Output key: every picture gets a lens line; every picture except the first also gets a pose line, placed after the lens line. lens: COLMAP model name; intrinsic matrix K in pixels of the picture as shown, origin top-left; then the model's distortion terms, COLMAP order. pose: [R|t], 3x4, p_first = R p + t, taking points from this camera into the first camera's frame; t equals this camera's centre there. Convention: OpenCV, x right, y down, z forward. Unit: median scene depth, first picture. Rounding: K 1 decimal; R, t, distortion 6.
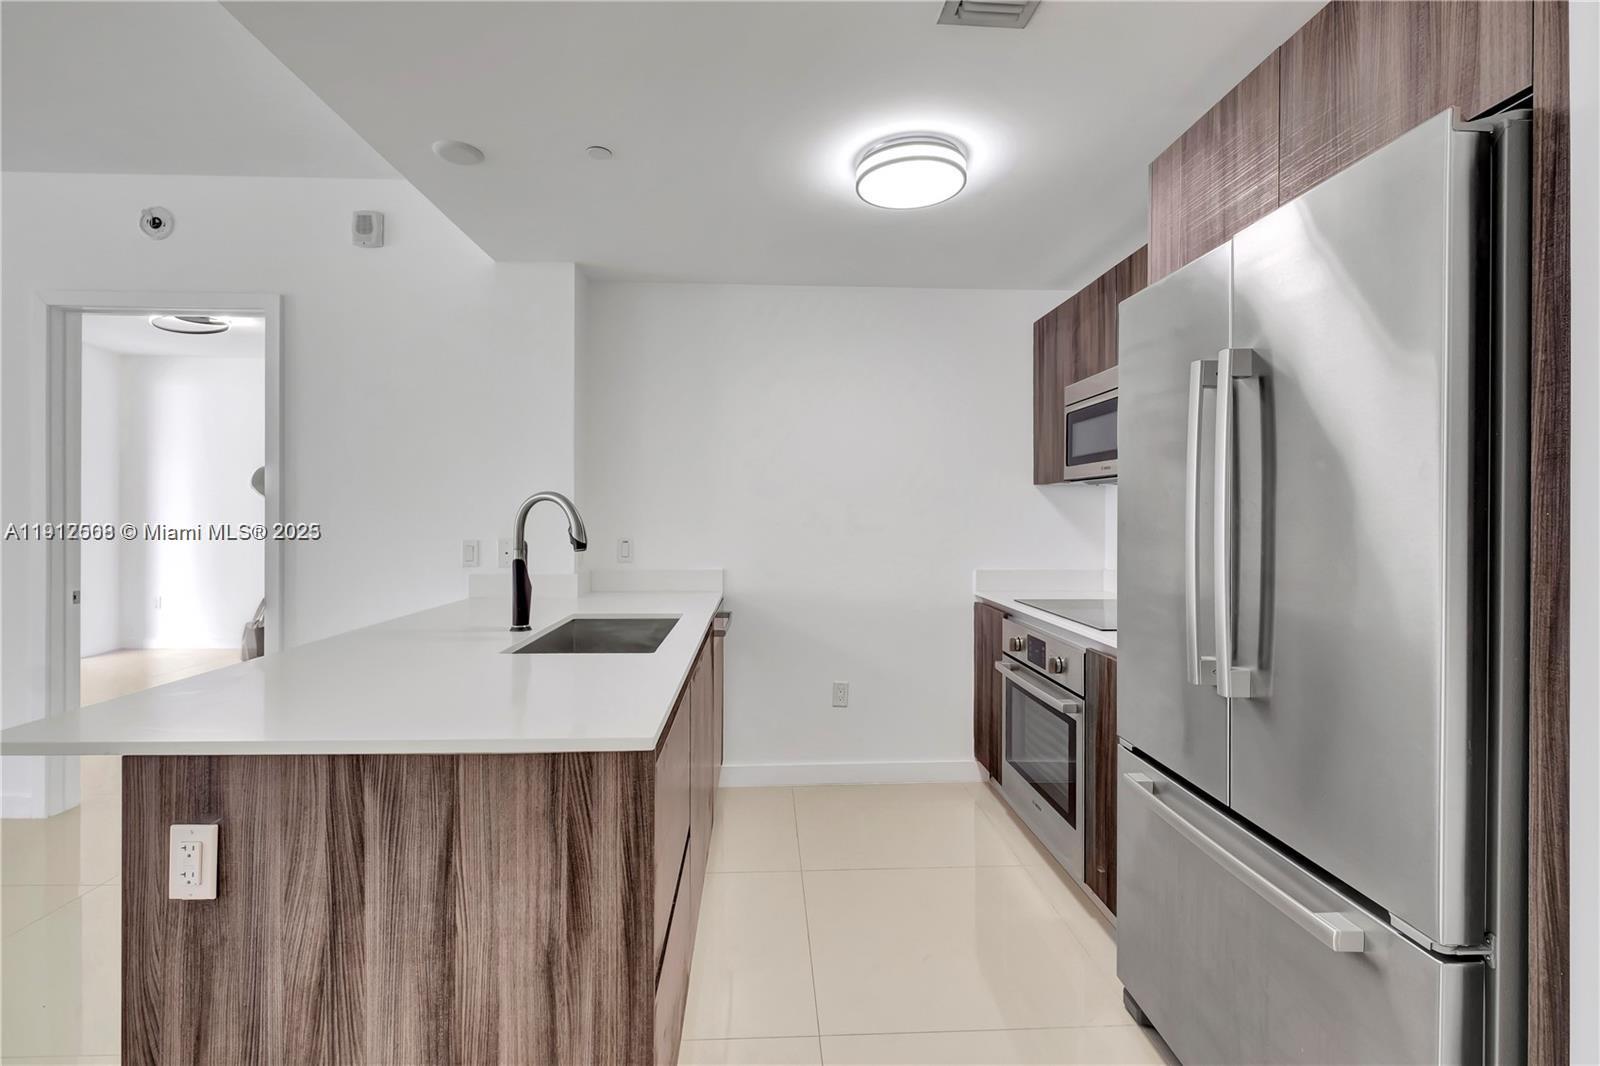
lens RADIAL K [[709.3, 0, 797.3], [0, 709.3, 513.5], [0, 0, 1]] dist [-0.000614, -0.000062]
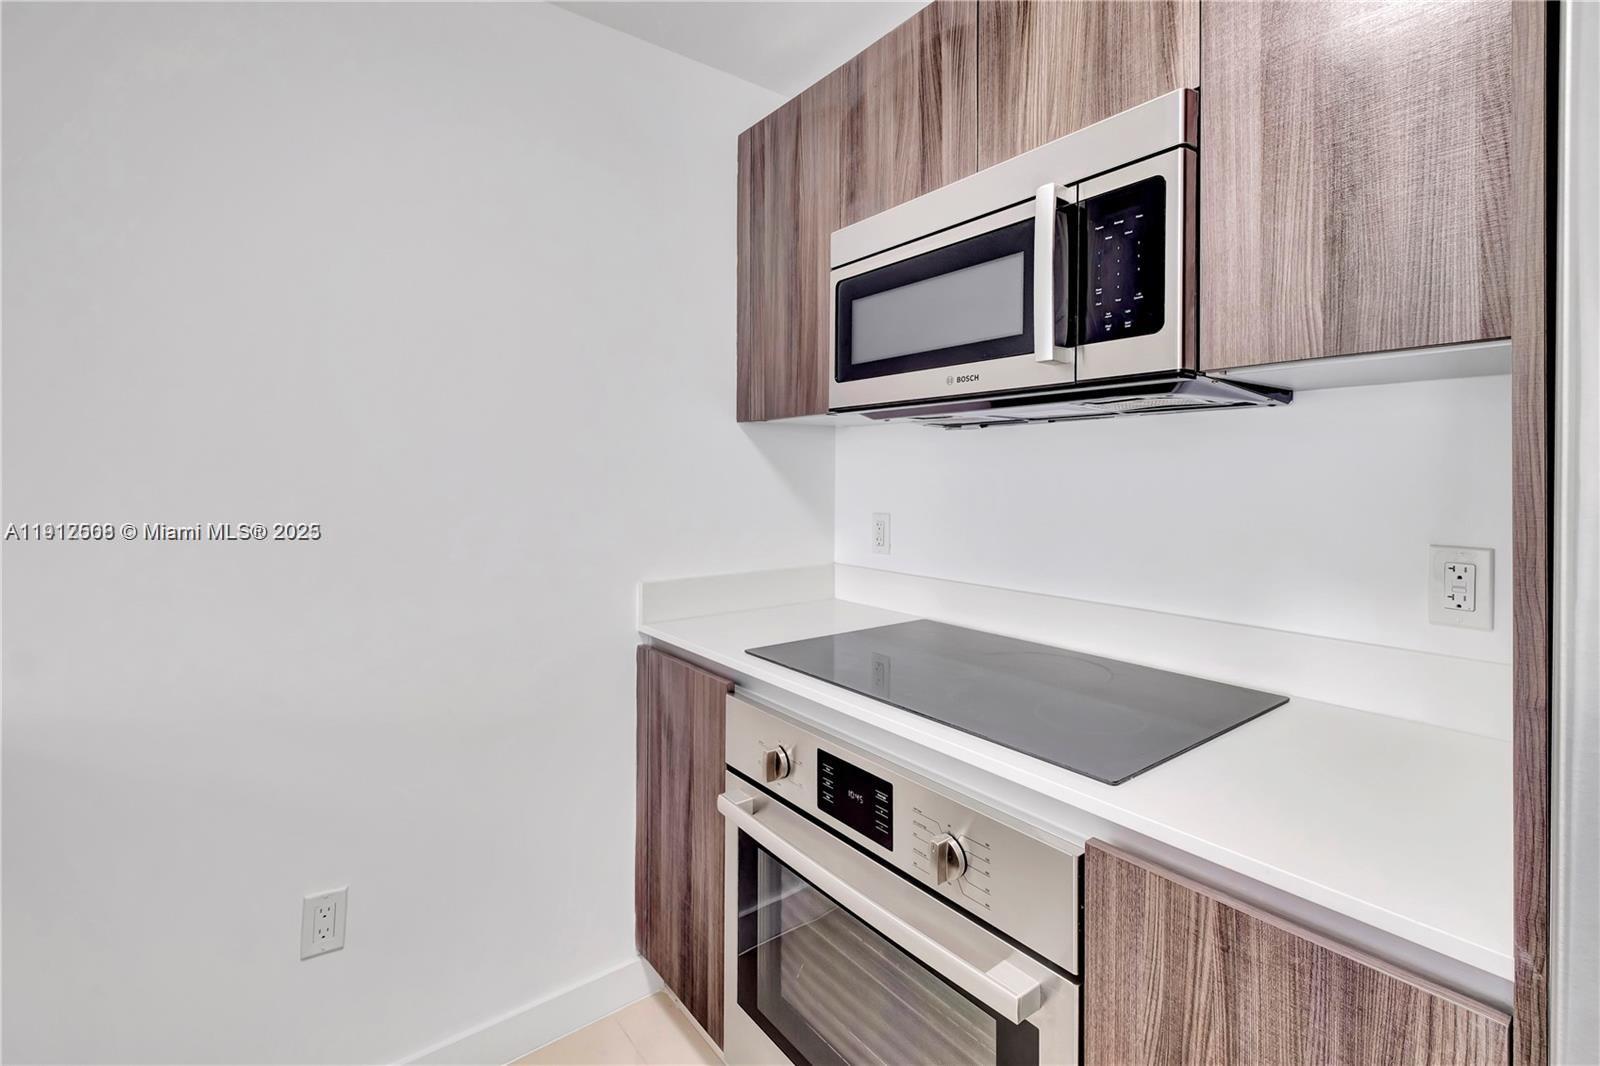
lens RADIAL K [[730.5, 0, 794.4], [0, 730.5, 448.1], [0, 0, 1]] dist [-0.002205, -0.000227]
pose [[0.824963, 0.012576, 0.565047, 0.049488], [0.004802, 0.999560, -0.029256, -0.002228], [-0.565167, 0.026849, 0.824540, 0.567146]]
